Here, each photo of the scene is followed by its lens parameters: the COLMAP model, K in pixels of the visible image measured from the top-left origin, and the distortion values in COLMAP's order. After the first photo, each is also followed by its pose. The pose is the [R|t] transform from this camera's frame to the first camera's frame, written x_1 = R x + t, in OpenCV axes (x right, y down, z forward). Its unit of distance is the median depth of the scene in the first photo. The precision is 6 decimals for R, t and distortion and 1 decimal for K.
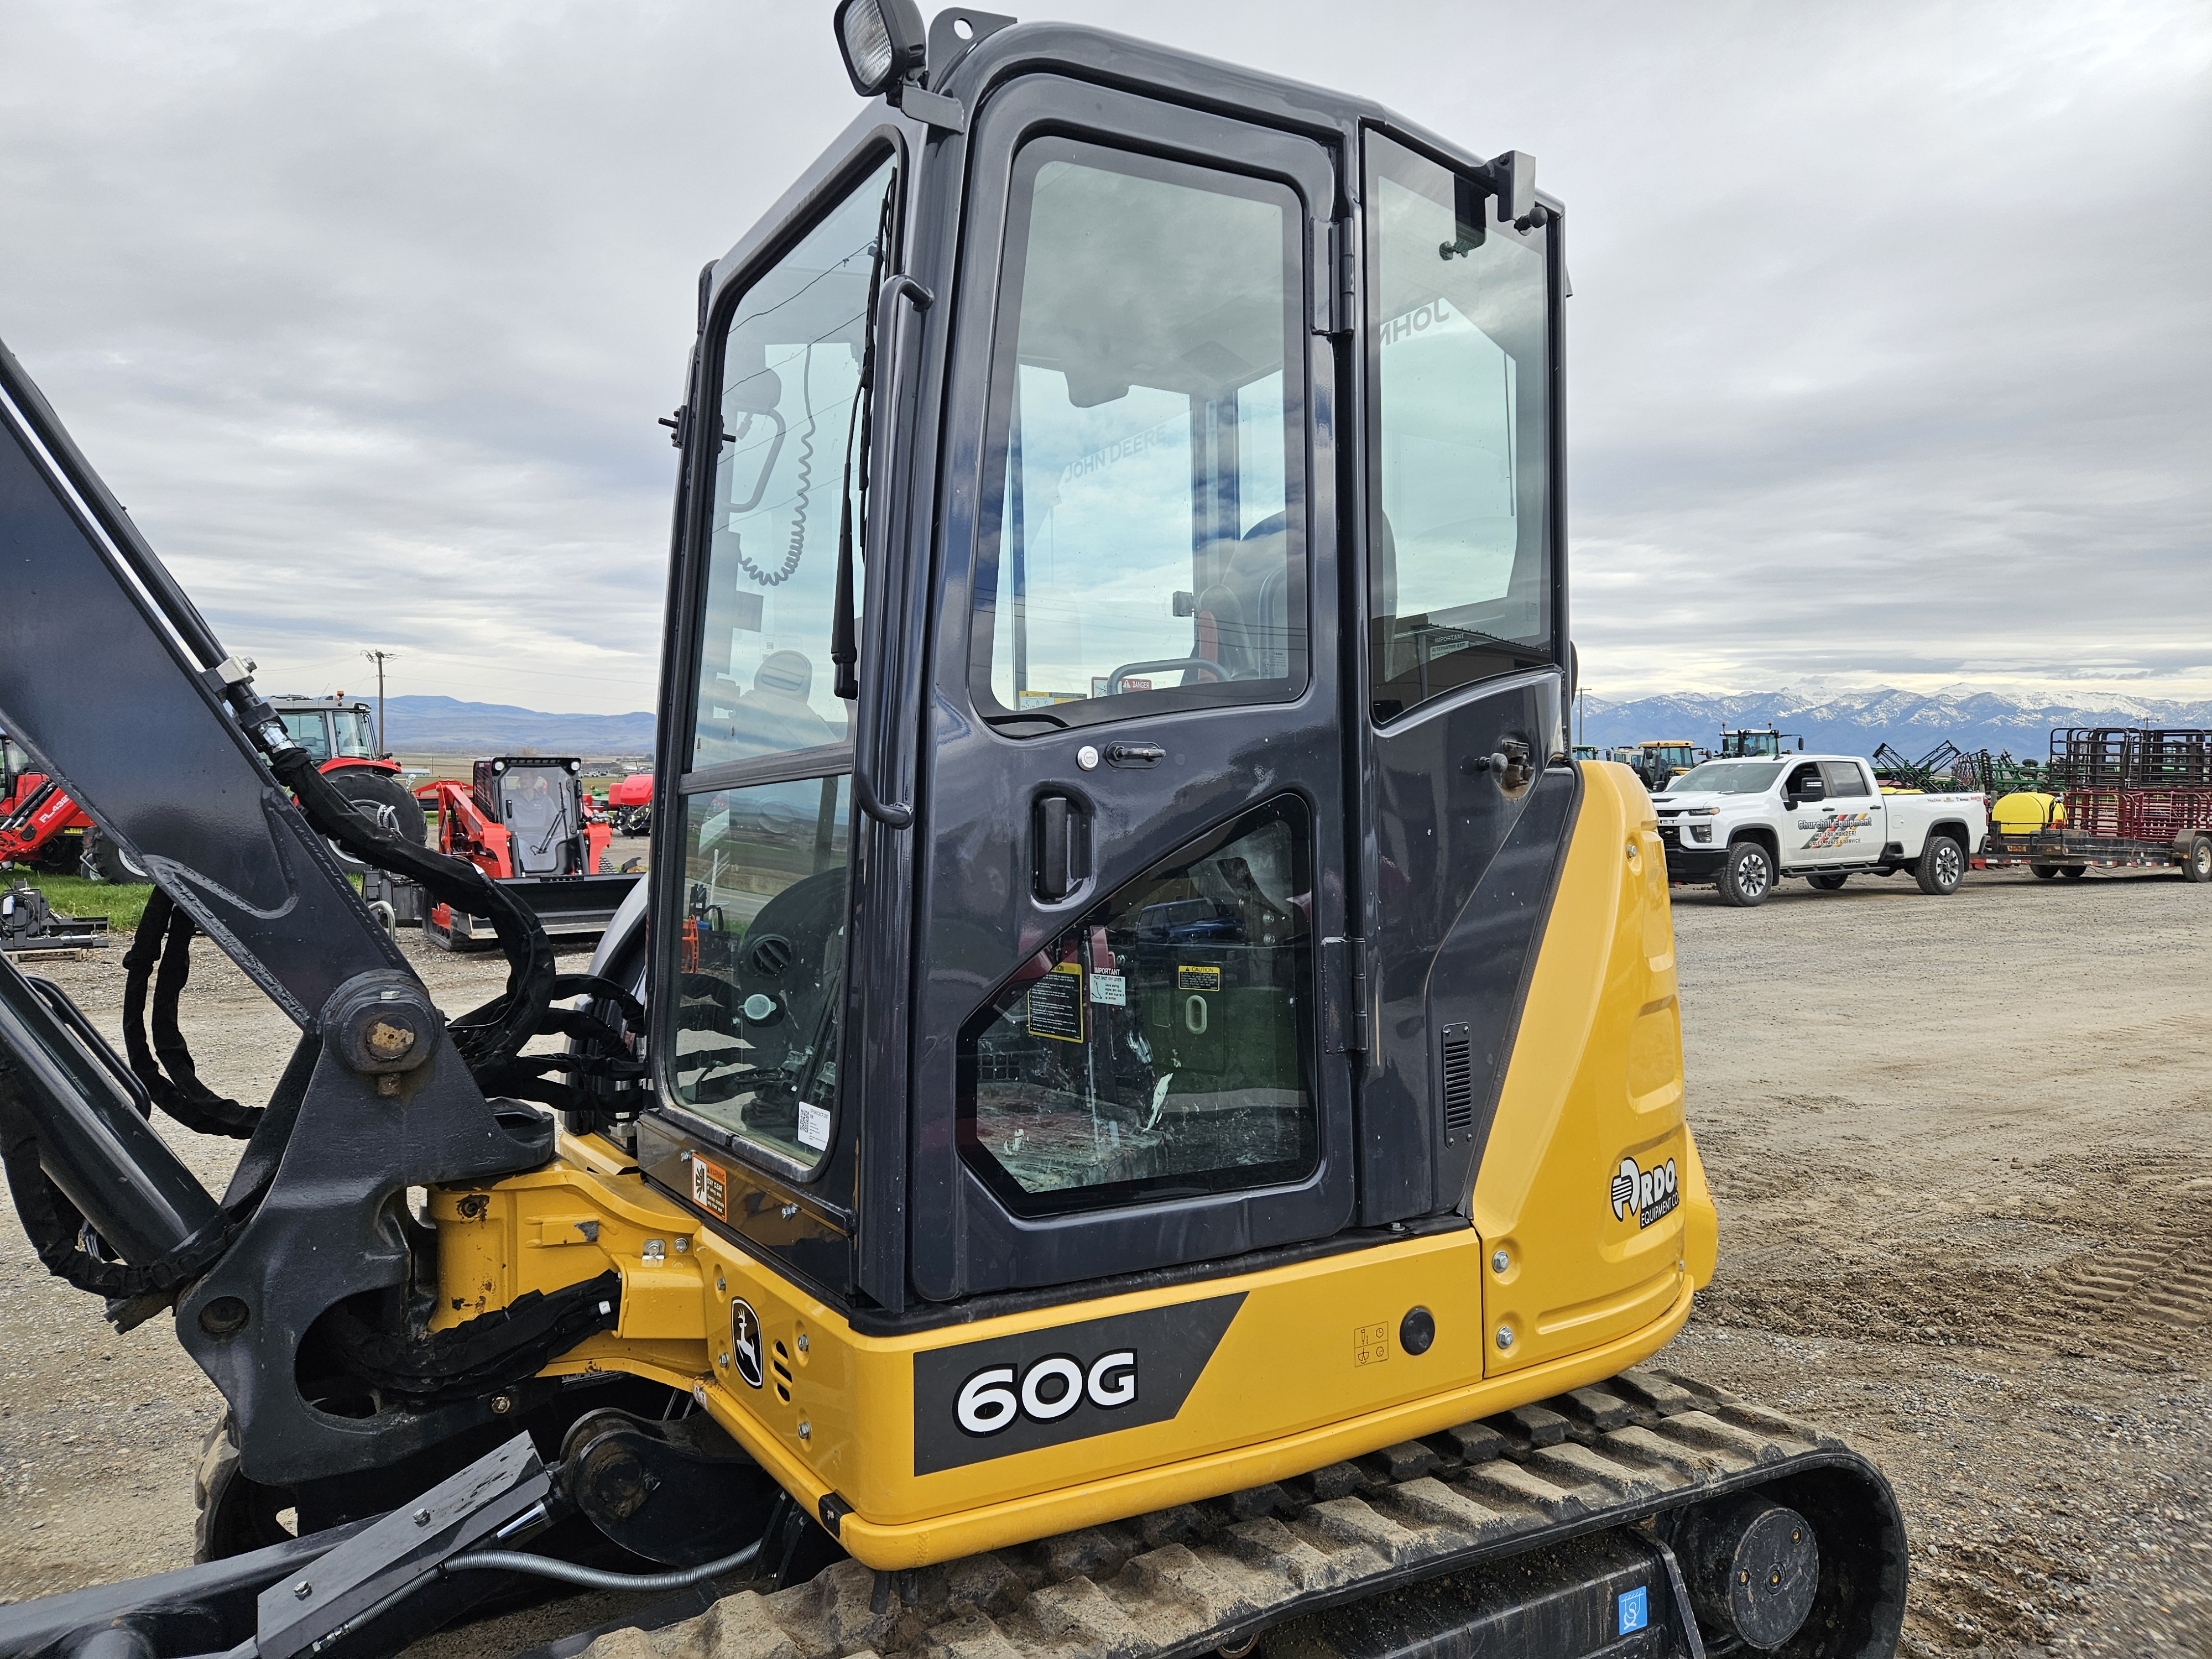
lens RADIAL K [[1472.2, 0, 1080.5], [0, 1472.2, 818.6], [0, 0, 1]] dist [0.080273, -0.067597]
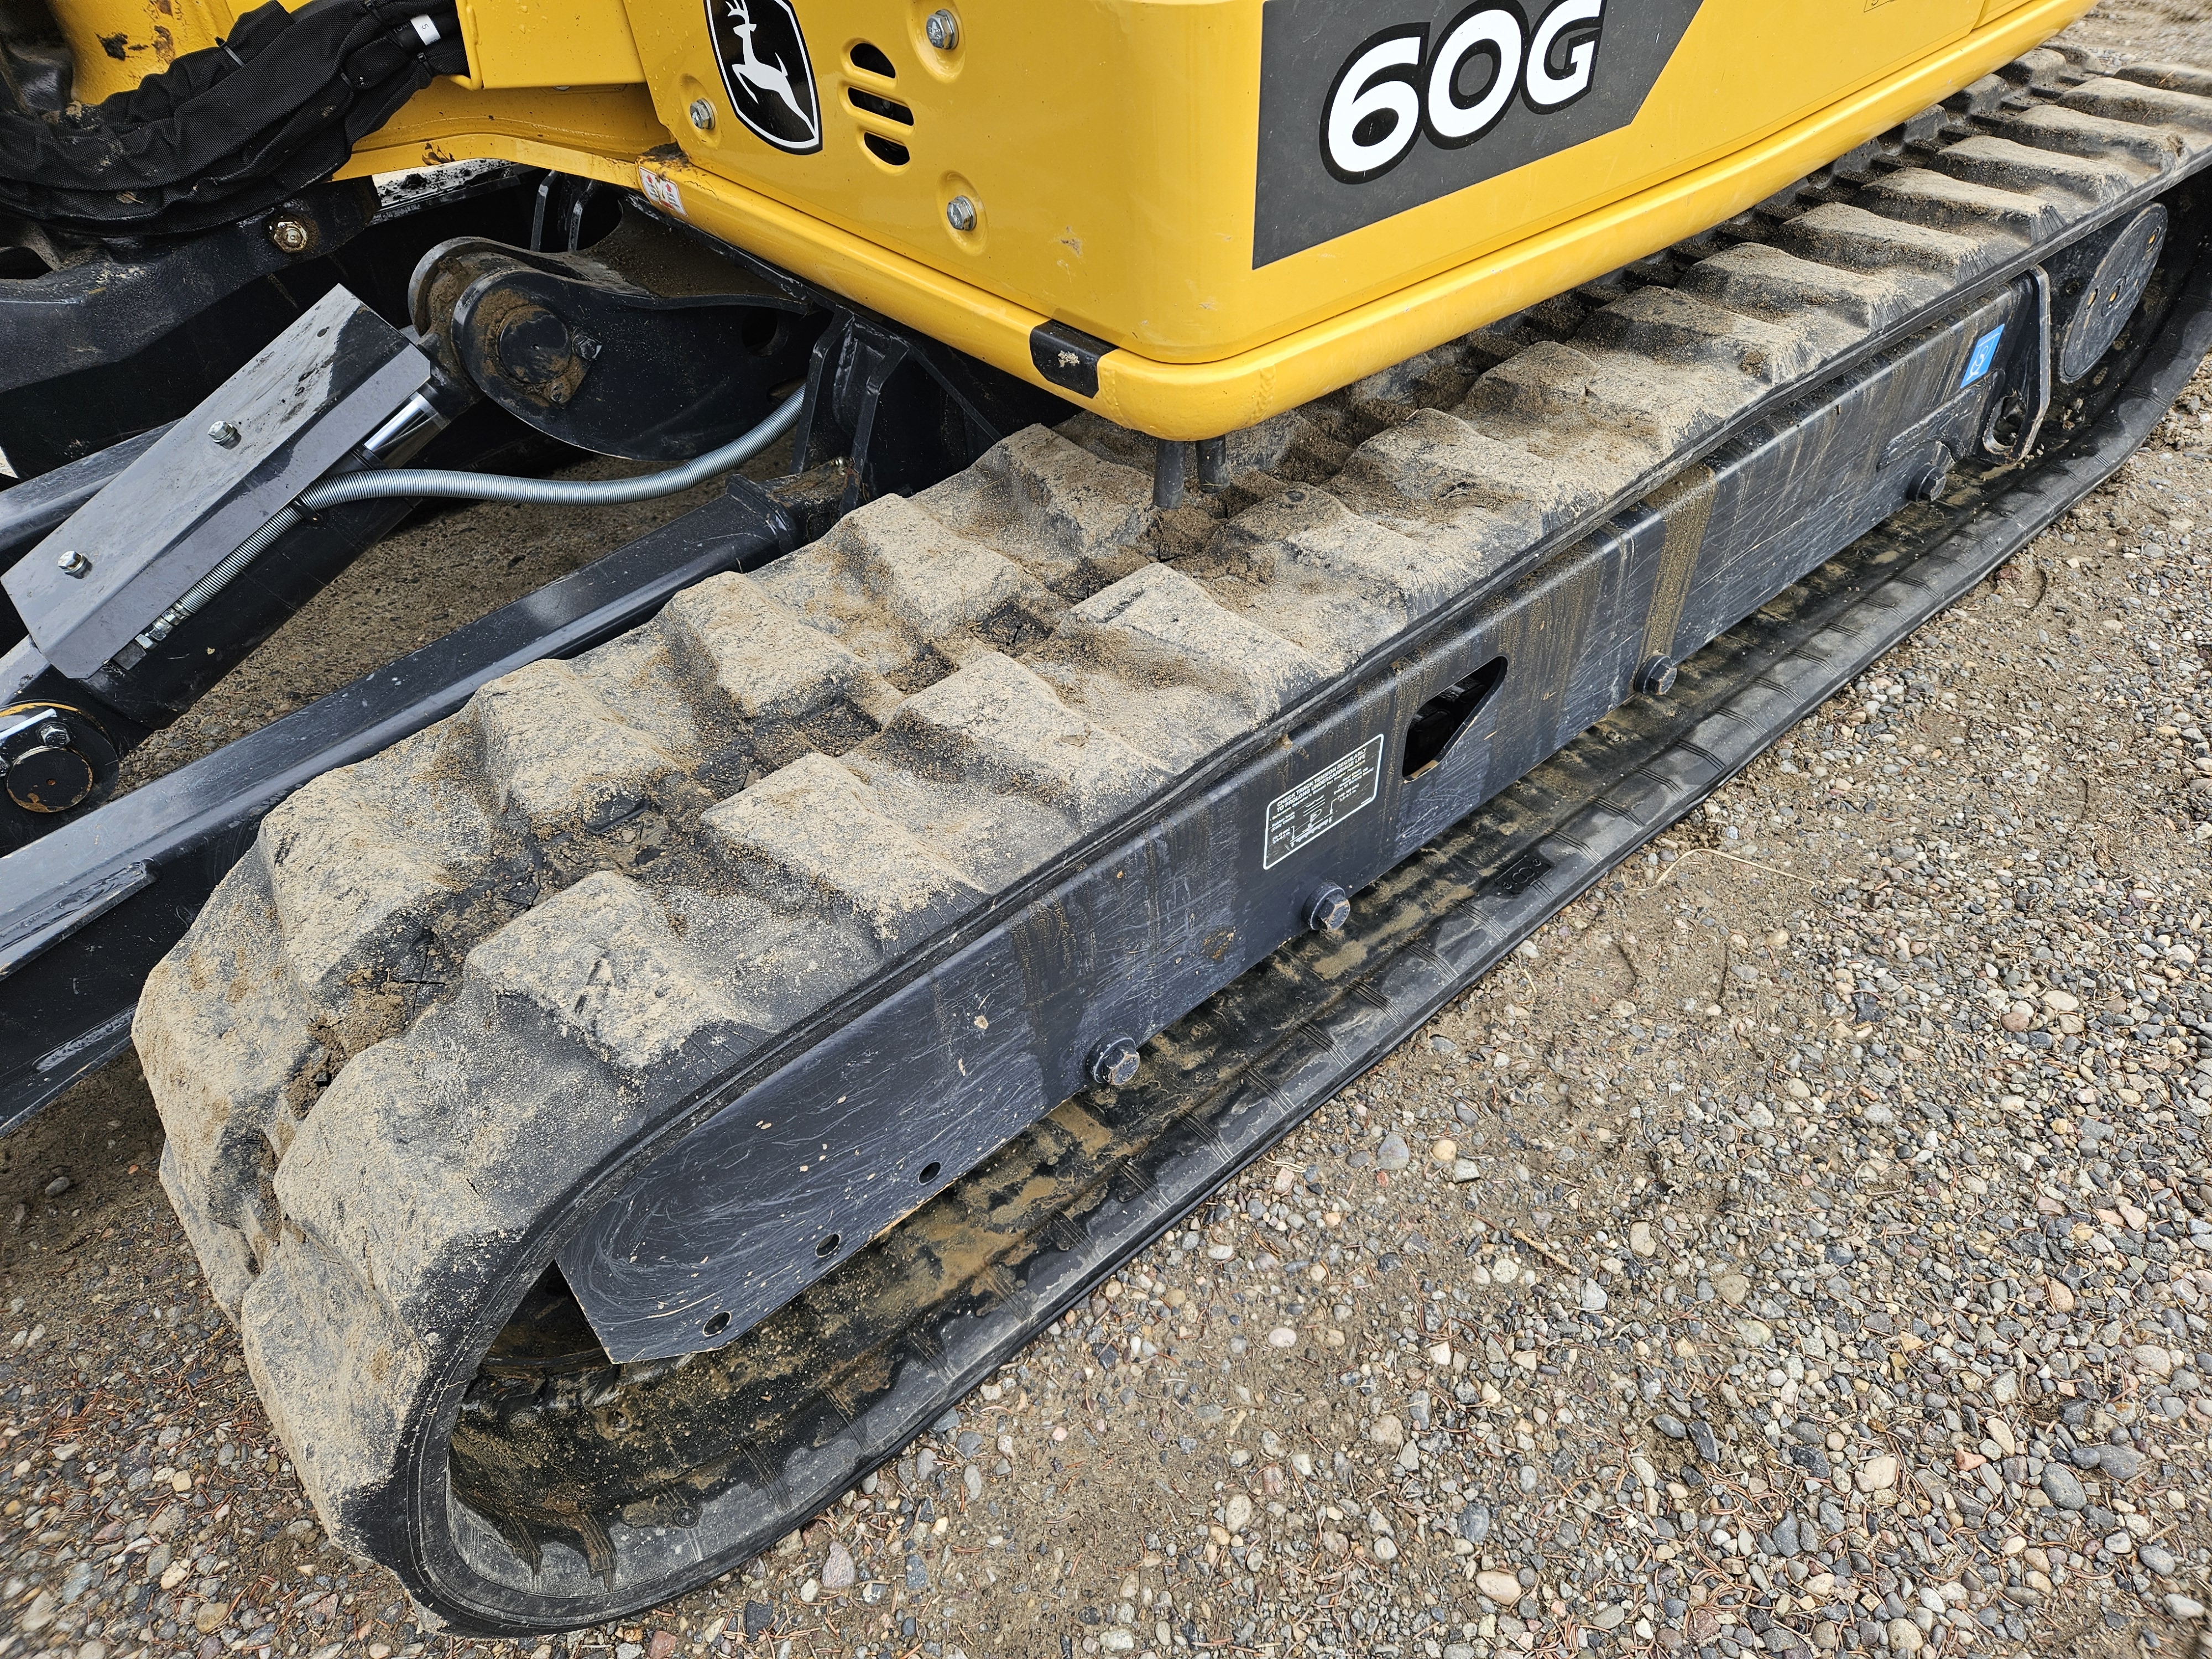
lens RADIAL K [[1472.2, 0, 1112.2], [0, 1472.2, 836.6], [0, 0, 1]] dist [0.080273, -0.067597]
pose [[0.978567, -0.154686, 0.135936, -0.202953], [0.019127, 0.725536, 0.687919, 0.178852], [-0.205038, -0.670574, 0.712944, 0.401290]]
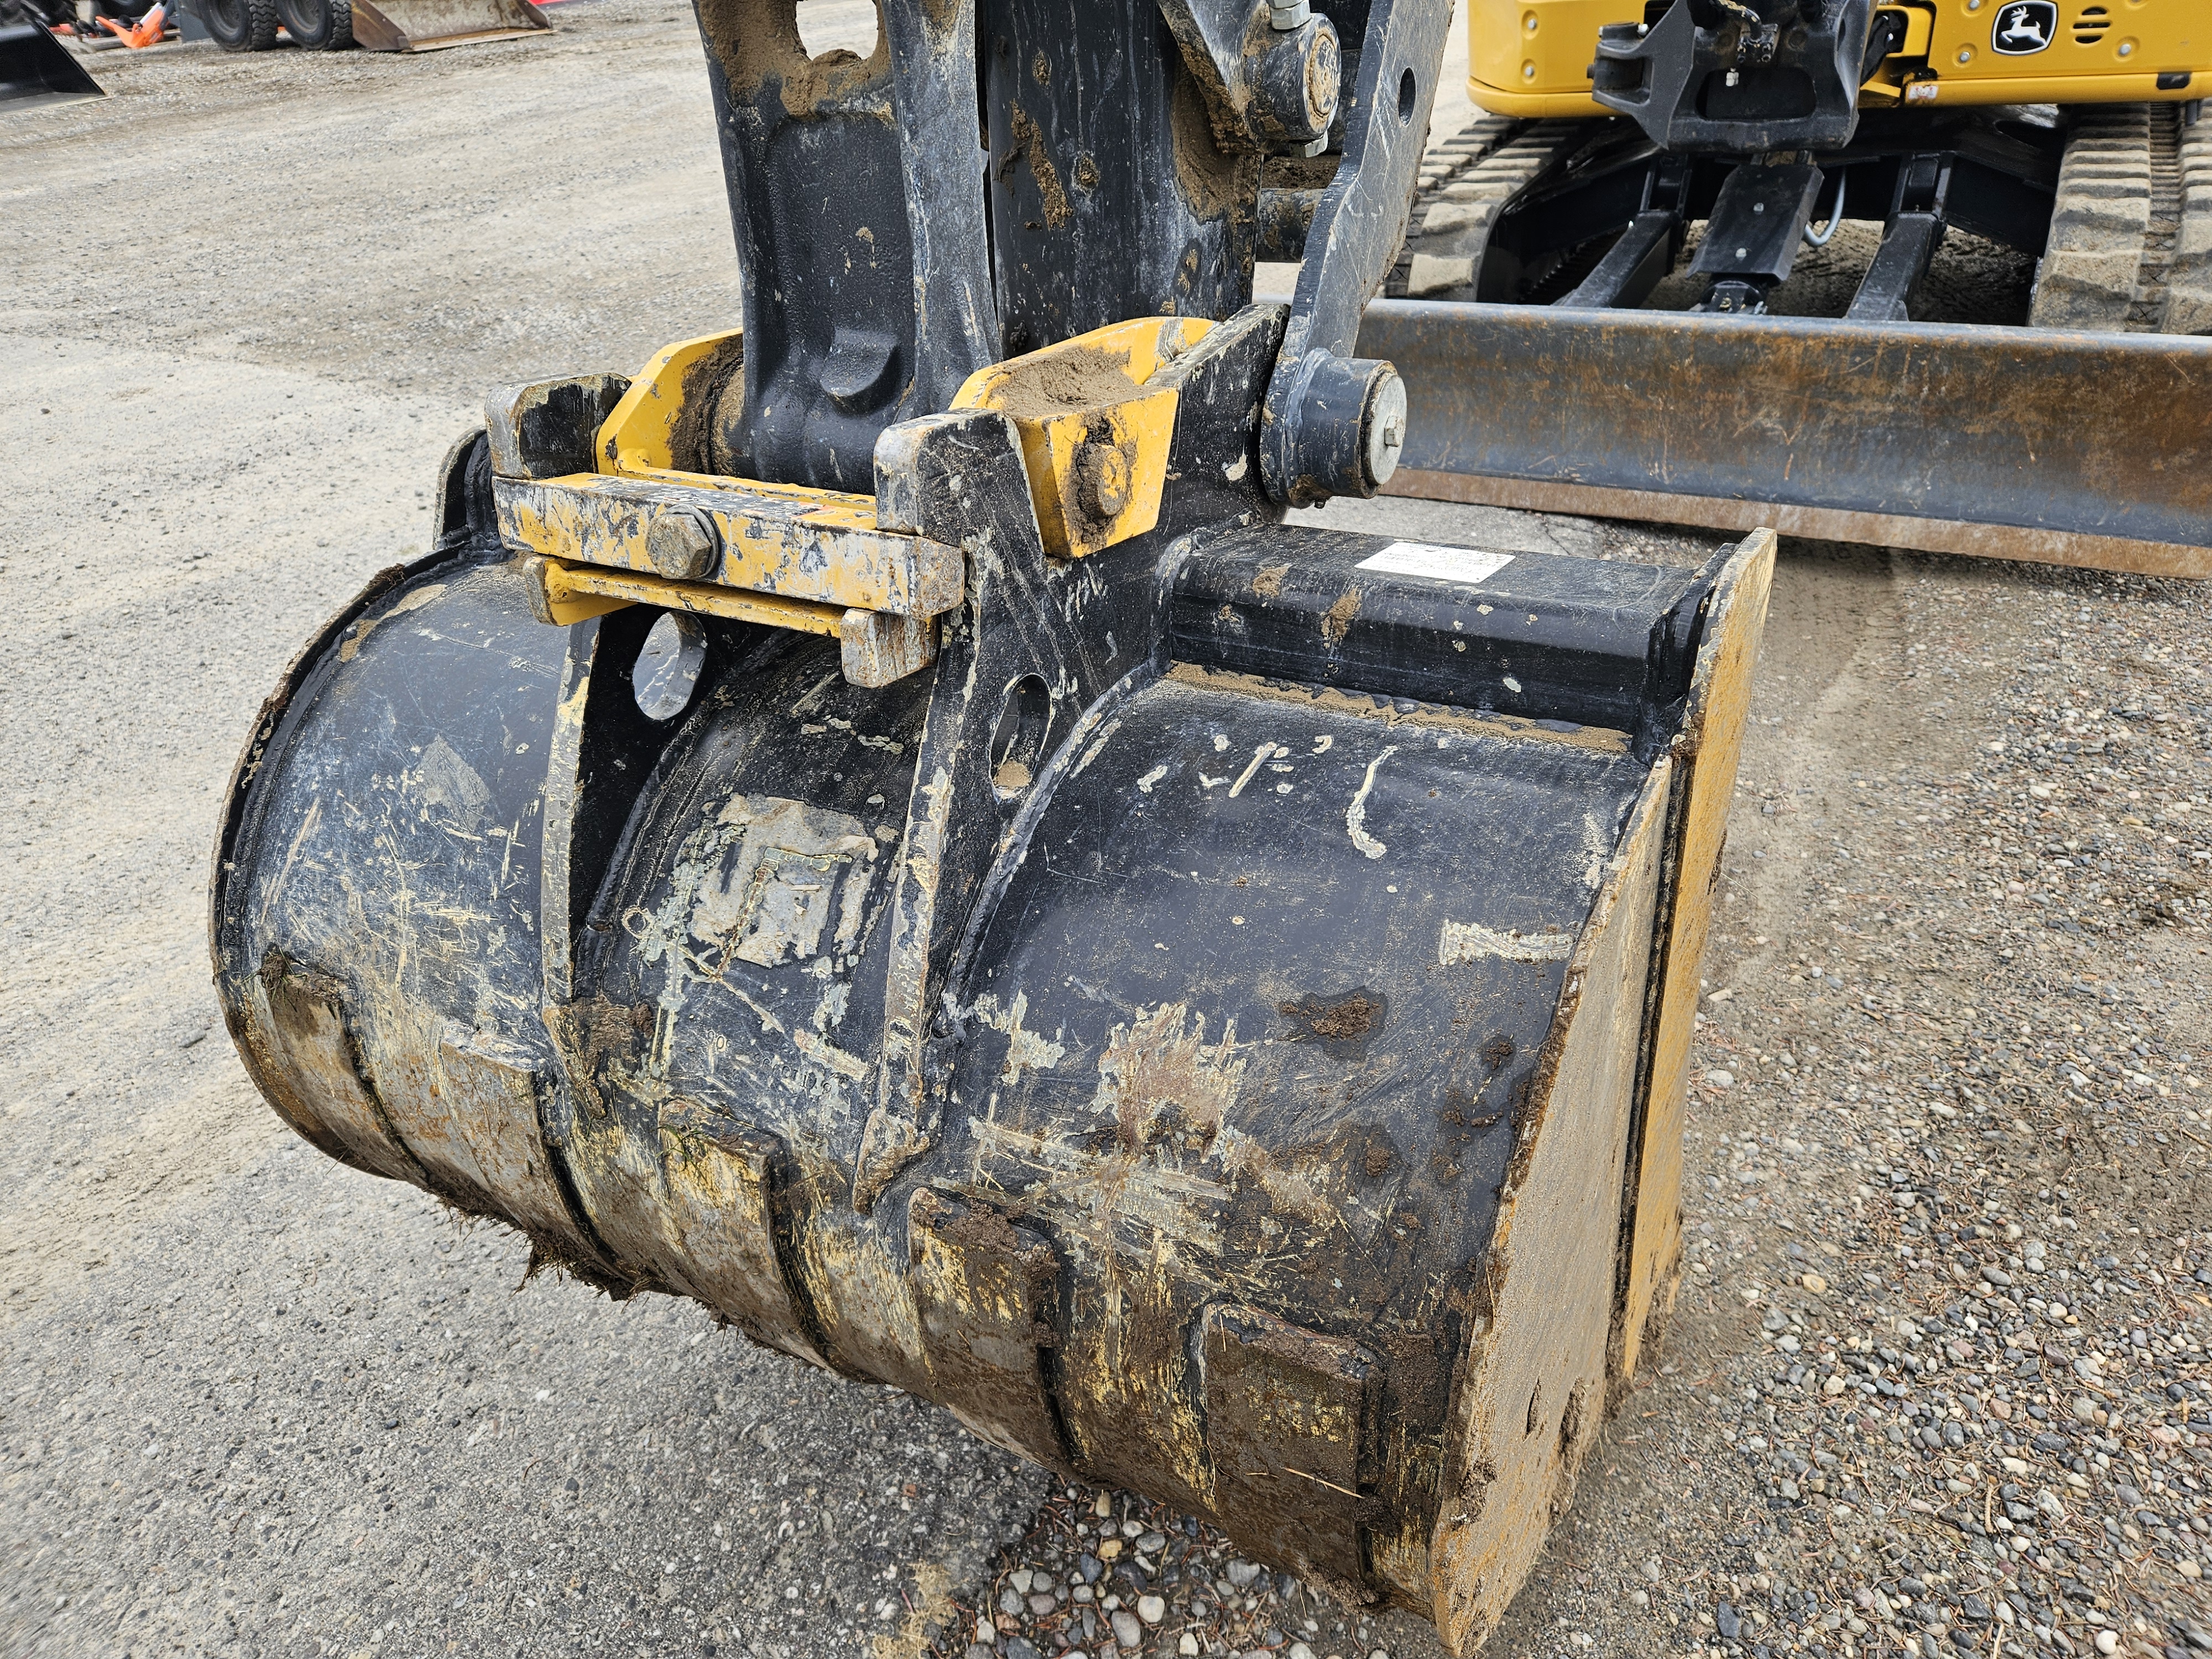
lens RADIAL K [[1472.2, 0, 1104.2], [0, 1472.2, 831.0], [0, 0, 1]] dist [0.080273, -0.067597]
pose [[0.847725, -0.320720, 0.422495, -1.936183], [0.055504, 0.845765, 0.530661, 0.151232], [-0.527525, -0.426404, 0.734777, -0.062288]]
